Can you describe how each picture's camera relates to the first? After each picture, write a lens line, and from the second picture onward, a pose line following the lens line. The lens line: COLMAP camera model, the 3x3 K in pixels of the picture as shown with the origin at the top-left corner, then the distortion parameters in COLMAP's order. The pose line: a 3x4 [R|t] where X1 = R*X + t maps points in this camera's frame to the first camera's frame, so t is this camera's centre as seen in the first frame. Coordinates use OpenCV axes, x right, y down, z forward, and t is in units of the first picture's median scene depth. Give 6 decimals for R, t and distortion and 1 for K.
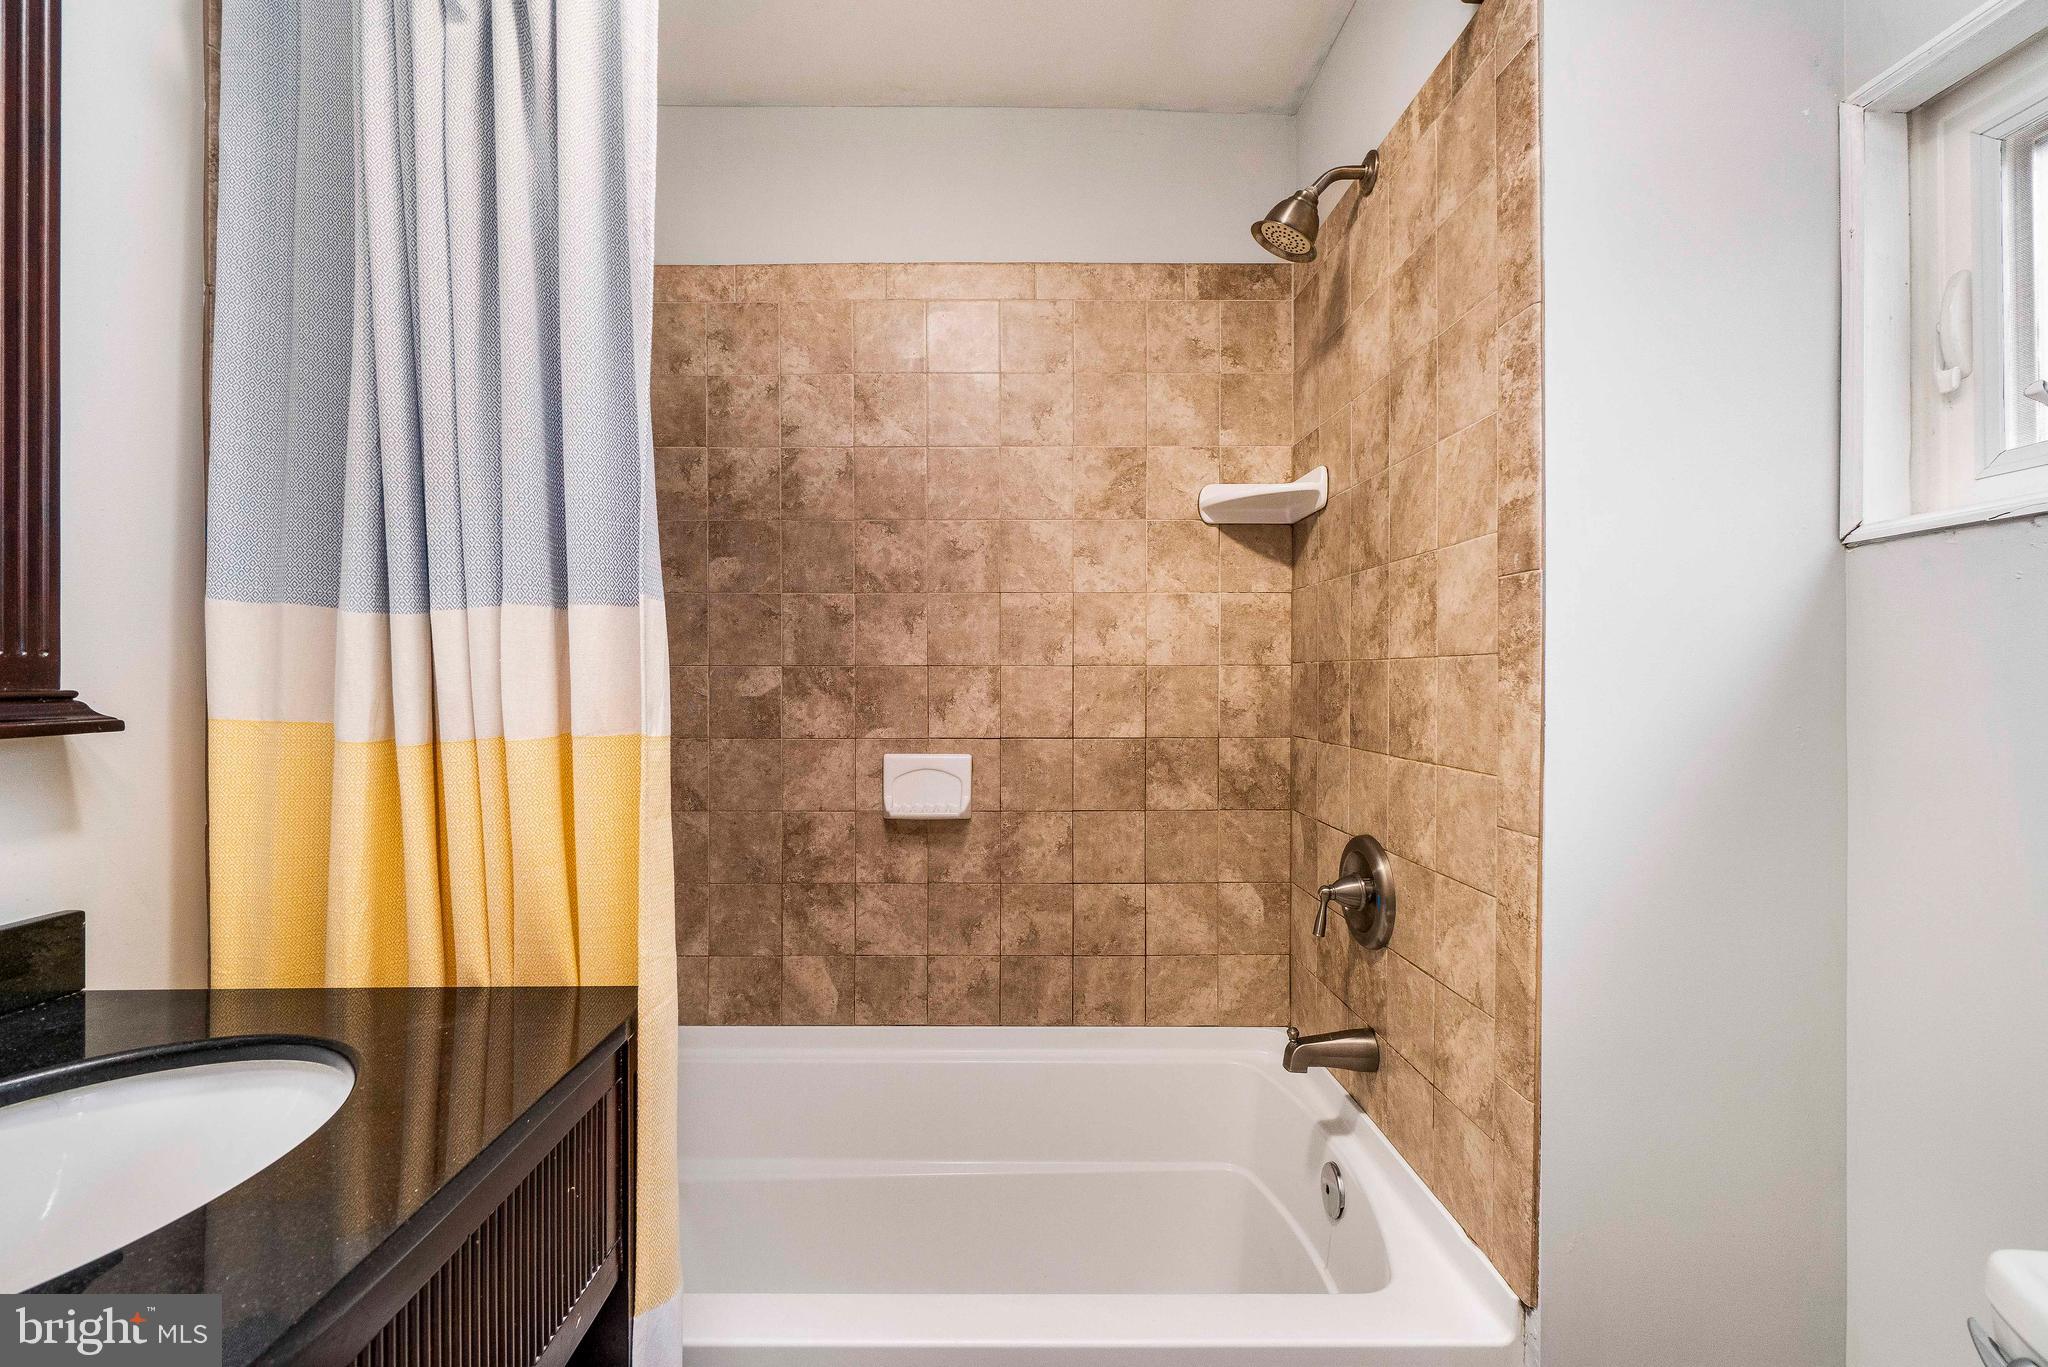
lens RADIAL K [[895.1, 0, 978.2], [0, 895.1, 679.3], [0, 0, 1]] dist [-0.007785, 0.002386]
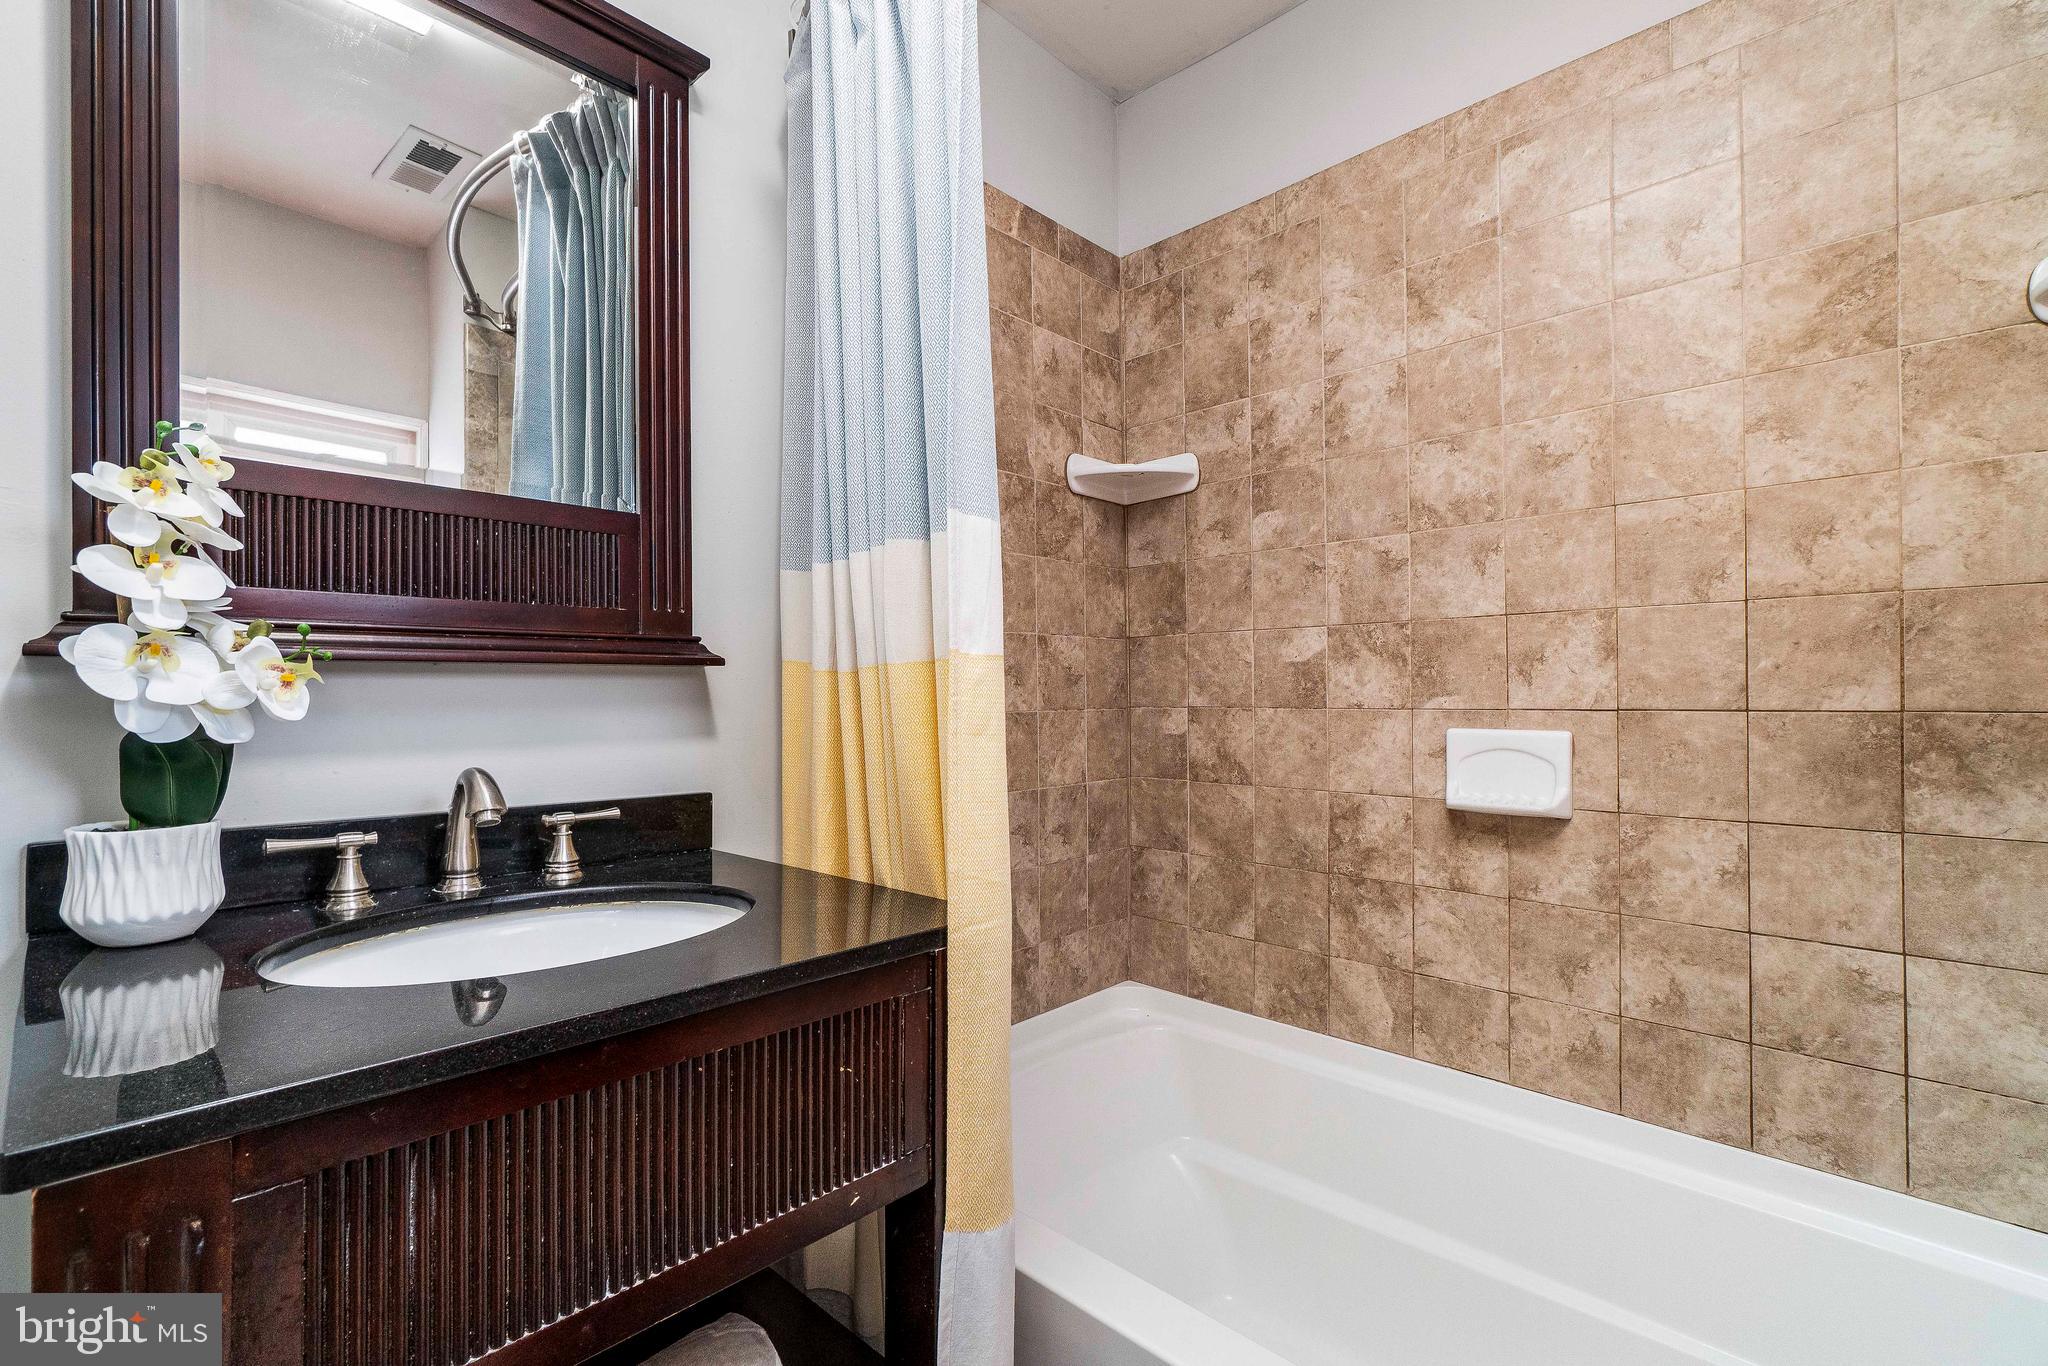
lens RADIAL K [[895.1, 0, 1019.1], [0, 895.1, 691.6], [0, 0, 1]] dist [-0.007785, 0.002386]
pose [[0.718096, -0.004265, -0.695931, 0.176762], [0.001842, 0.999989, -0.004228, 0.053393], [0.695942, 0.001754, 0.718096, 0.158868]]
